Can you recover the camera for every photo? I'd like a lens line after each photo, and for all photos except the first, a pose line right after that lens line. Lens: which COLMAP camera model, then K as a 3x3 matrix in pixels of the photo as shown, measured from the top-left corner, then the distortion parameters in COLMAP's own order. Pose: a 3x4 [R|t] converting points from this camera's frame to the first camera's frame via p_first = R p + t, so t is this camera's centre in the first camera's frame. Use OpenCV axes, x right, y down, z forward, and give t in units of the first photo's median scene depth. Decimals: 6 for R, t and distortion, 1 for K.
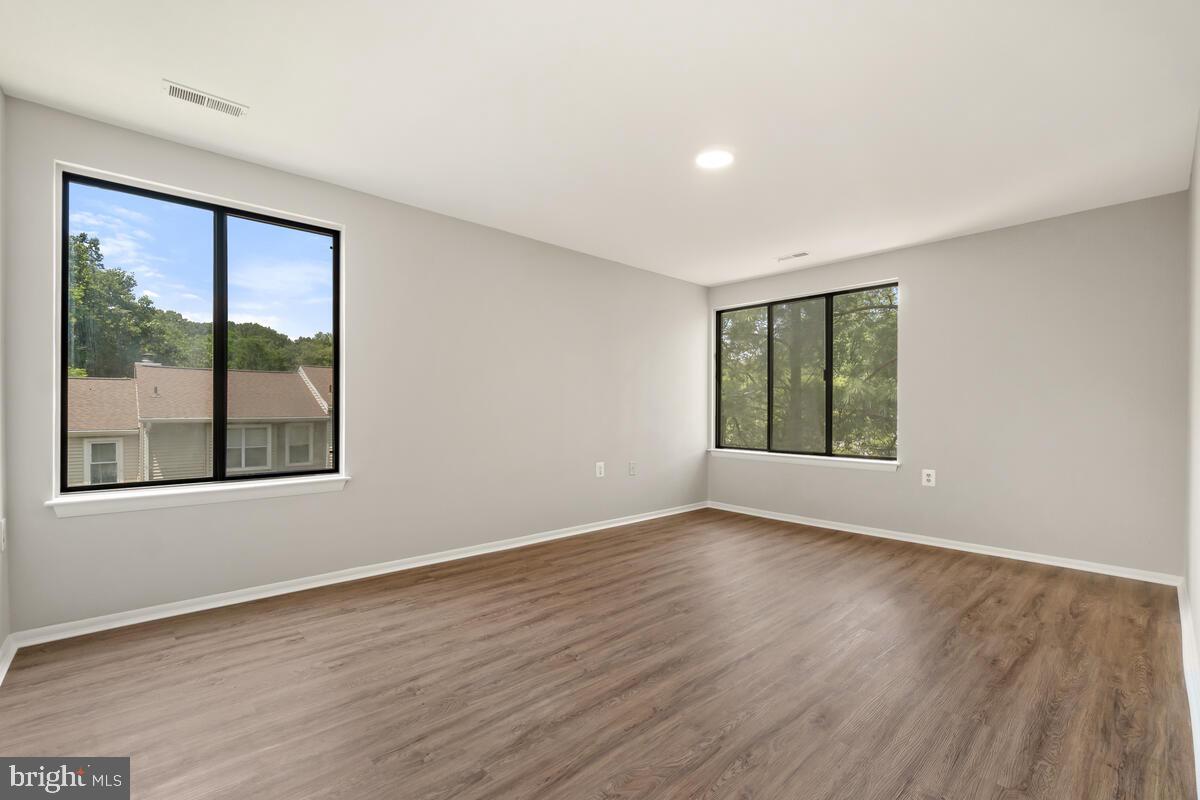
lens RADIAL K [[531.2, 0, 603.3], [0, 531.2, 404.1], [0, 0, 1]] dist [0.005370, 0.000180]
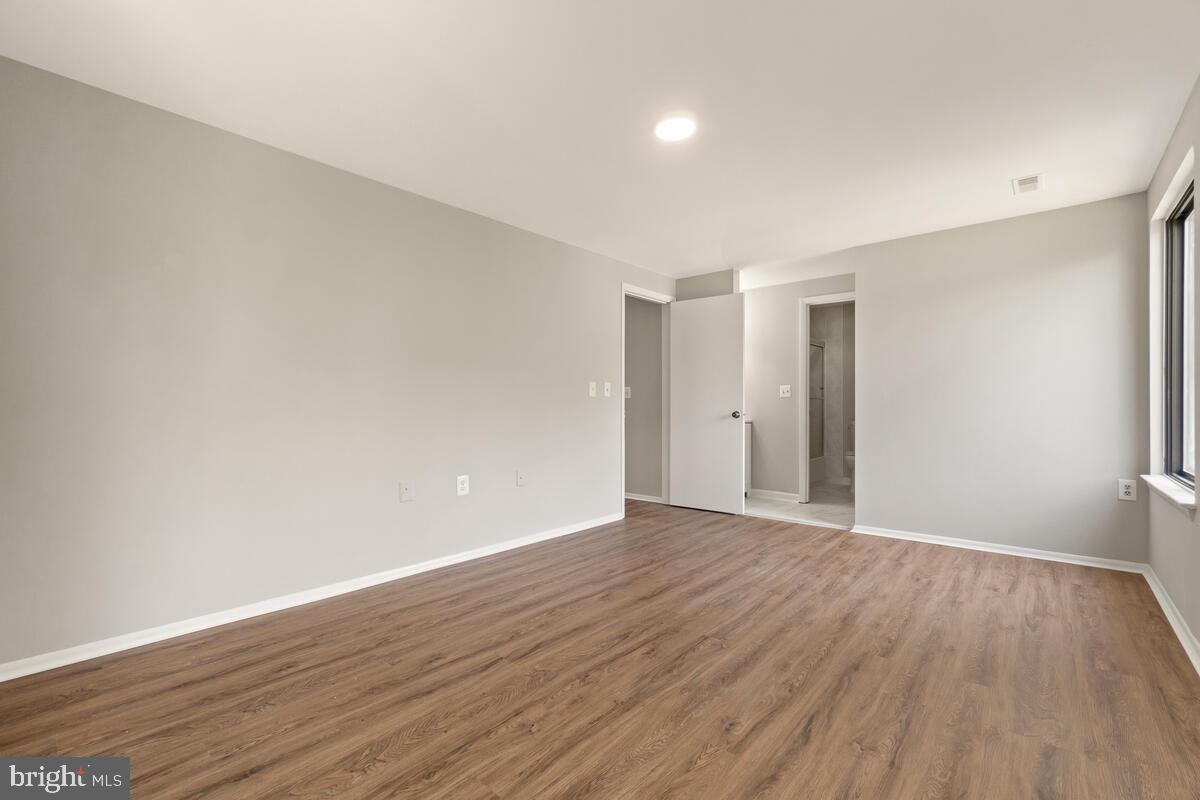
lens RADIAL K [[531.2, 0, 597.4], [0, 531.2, 403.5], [0, 0, 1]] dist [0.005370, 0.000180]
pose [[-0.995121, -0.009590, -0.098194, 0.480205], [-0.008280, 0.999871, -0.013746, 0.024449], [0.098314, -0.012866, -0.995072, 2.117407]]
